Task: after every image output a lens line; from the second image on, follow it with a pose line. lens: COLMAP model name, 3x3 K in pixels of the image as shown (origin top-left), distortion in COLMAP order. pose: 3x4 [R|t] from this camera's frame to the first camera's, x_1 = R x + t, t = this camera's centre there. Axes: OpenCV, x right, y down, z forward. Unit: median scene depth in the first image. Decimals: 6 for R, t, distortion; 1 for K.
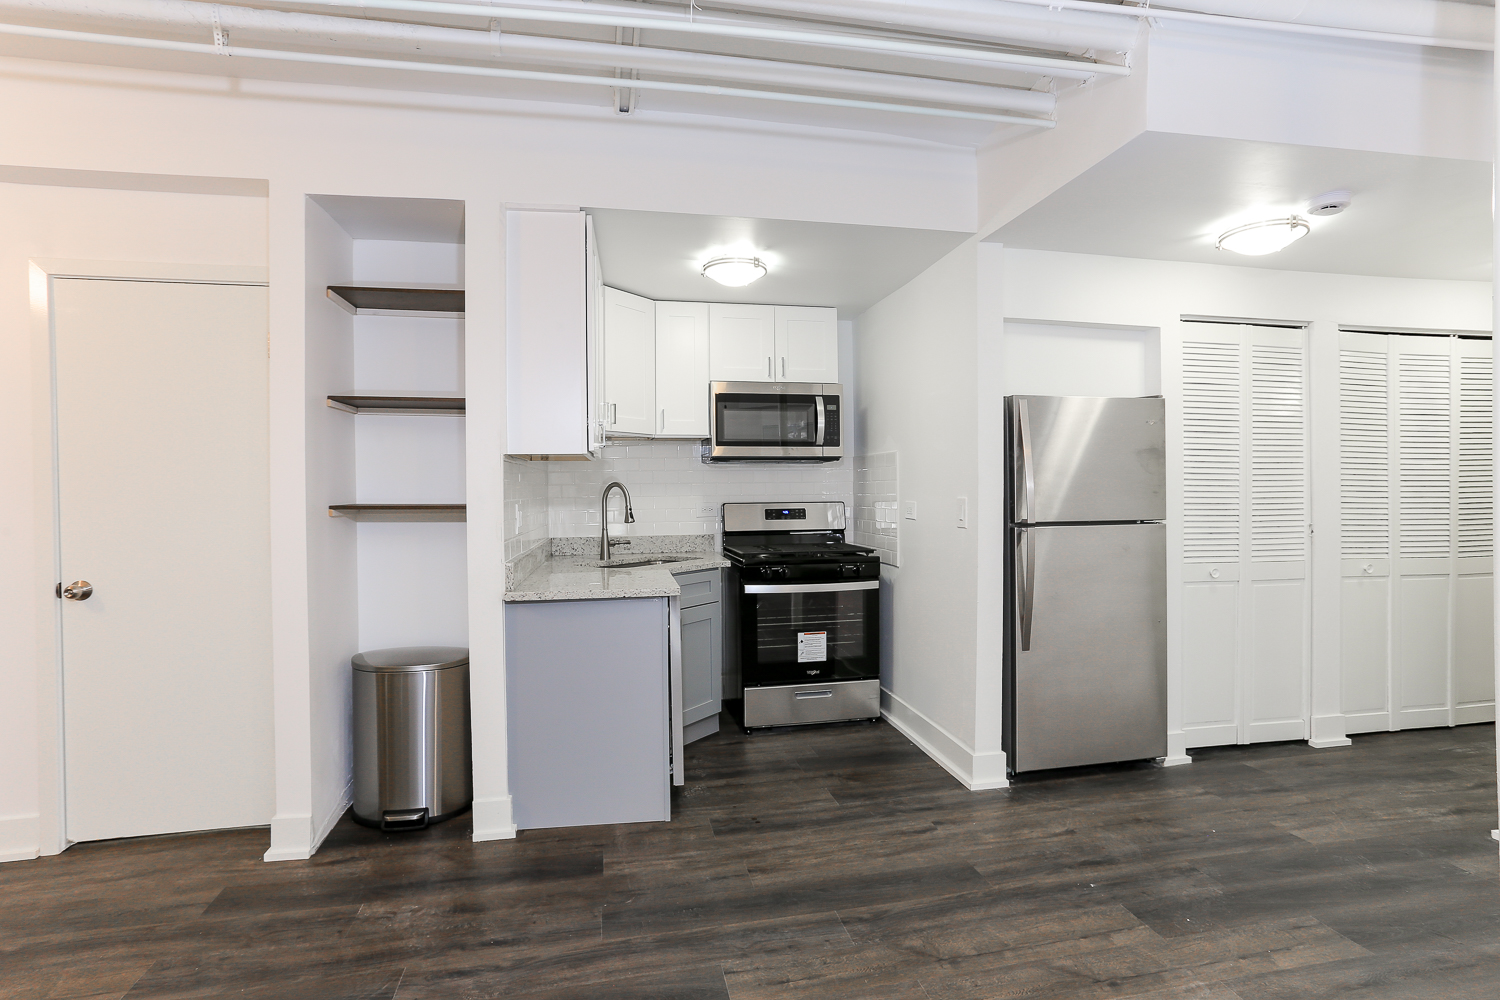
lens RADIAL K [[771.1, 0, 750.0], [0, 771.1, 500.0], [0, 0, 1]] dist [-0.048783, 0.032987]
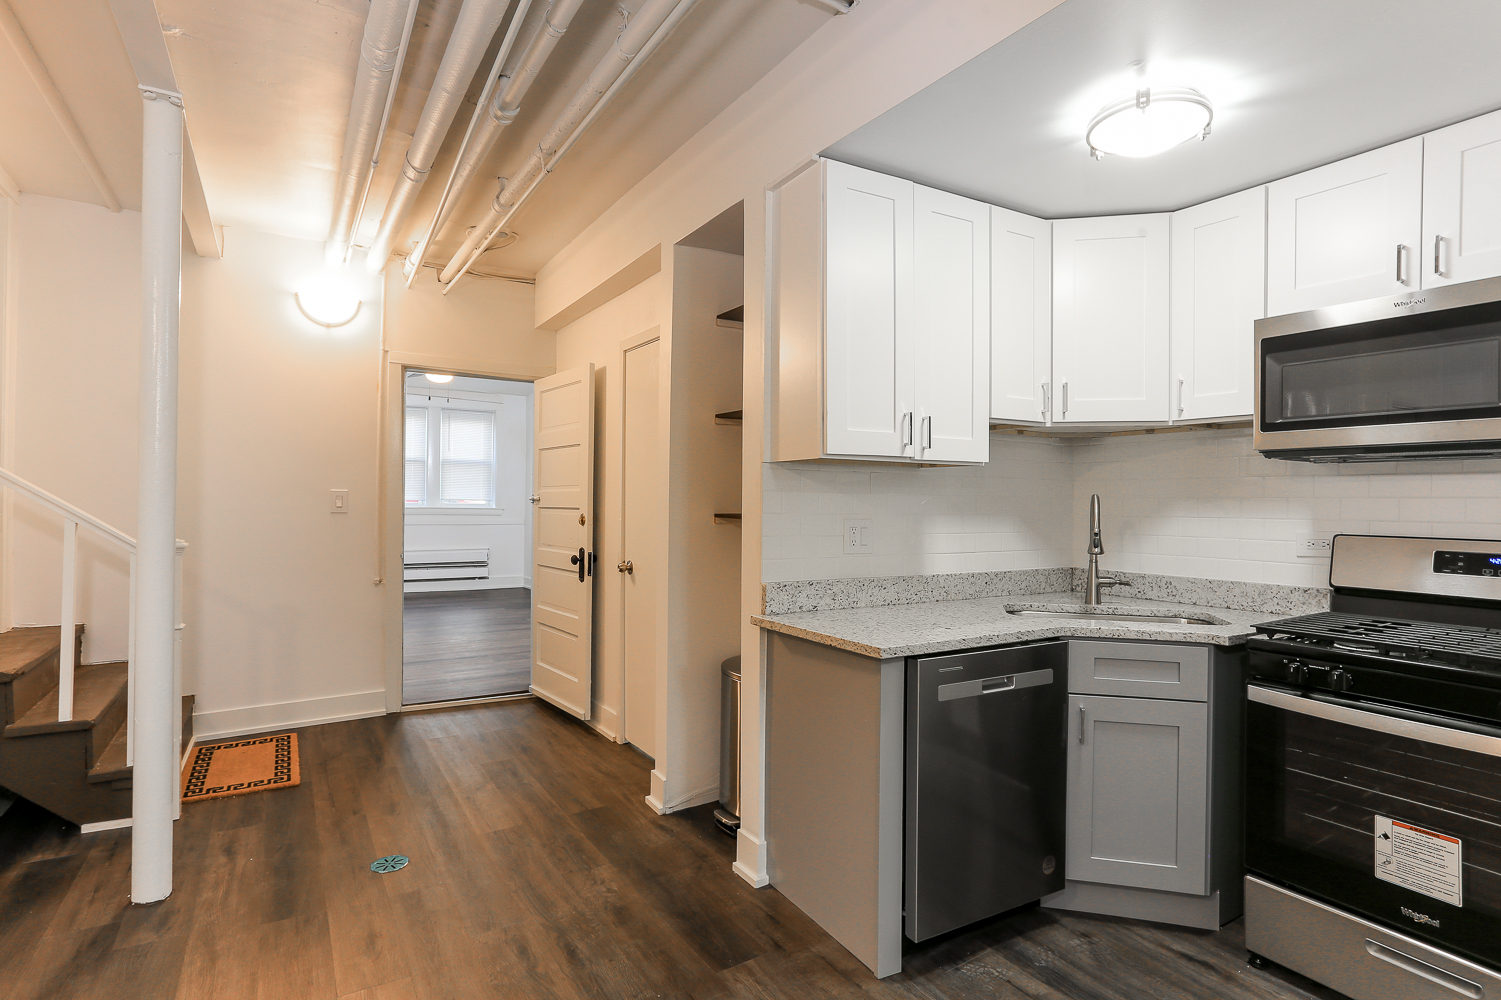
lens RADIAL K [[771.6, 0, 750.5], [0, 771.6, 500.0], [0, 0, 1]] dist [-0.048783, 0.032987]
pose [[0.323642, 0.009822, -0.946129, 0.396848], [-0.021478, 0.999765, 0.003032, -0.014850], [0.945936, 0.019340, 0.323777, 0.505538]]
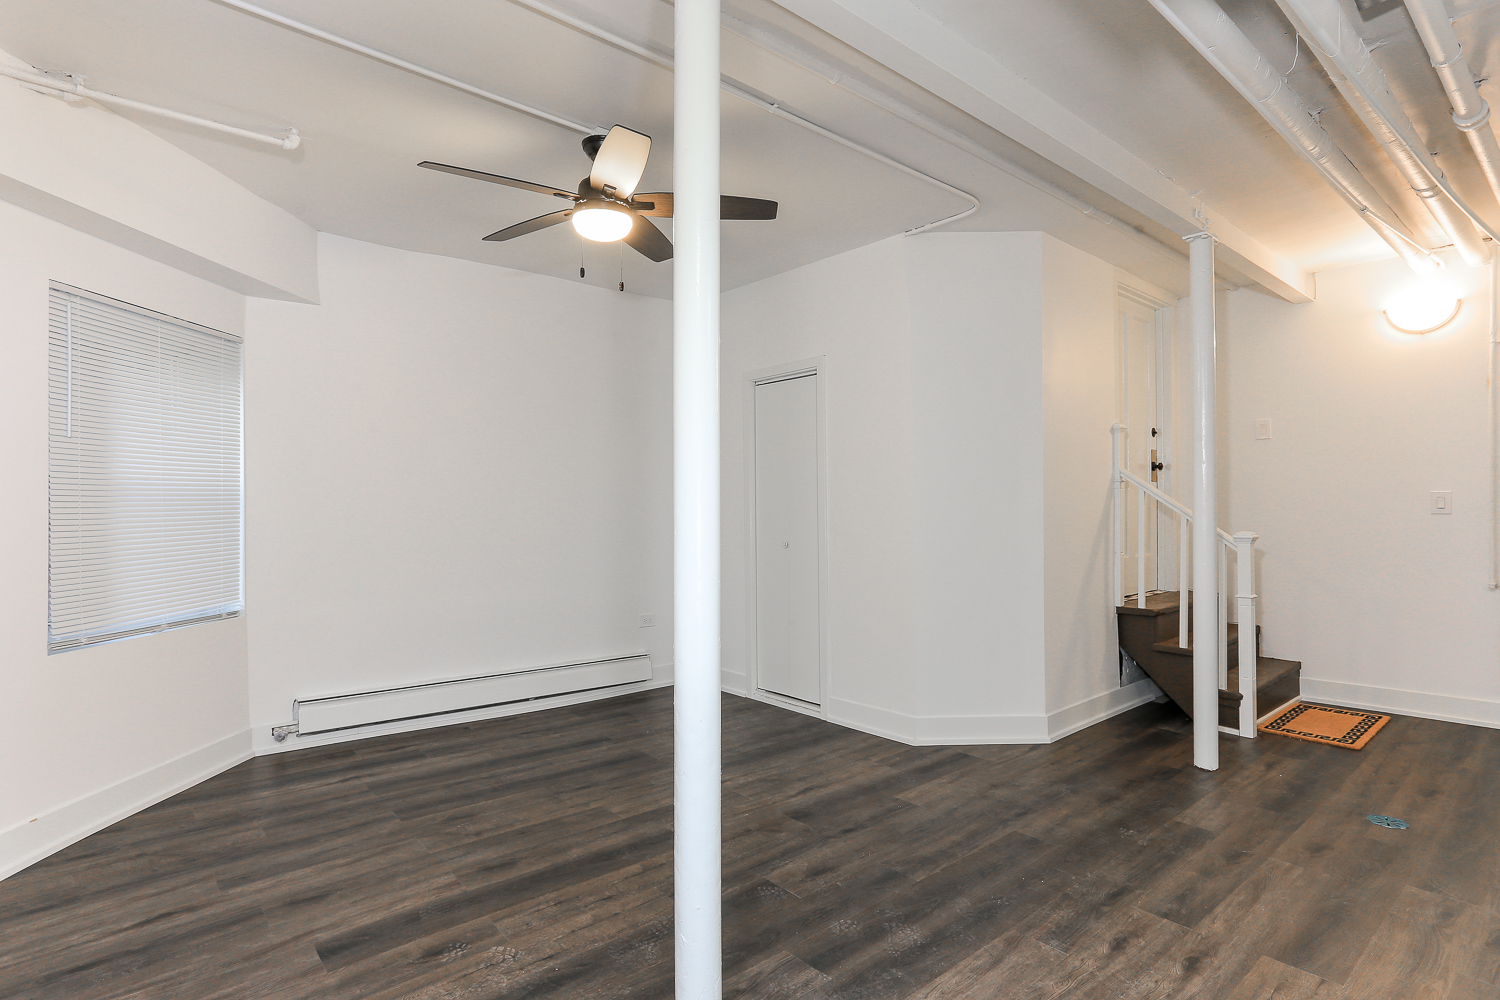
lens RADIAL K [[771.1, 0, 750.0], [0, 771.1, 500.0], [0, 0, 1]] dist [-0.048783, 0.032987]
pose [[-0.873648, 0.010617, -0.486442, 0.588993], [0.006470, 0.999927, 0.010203, -0.018081], [0.486515, 0.005767, -0.873653, 0.784479]]
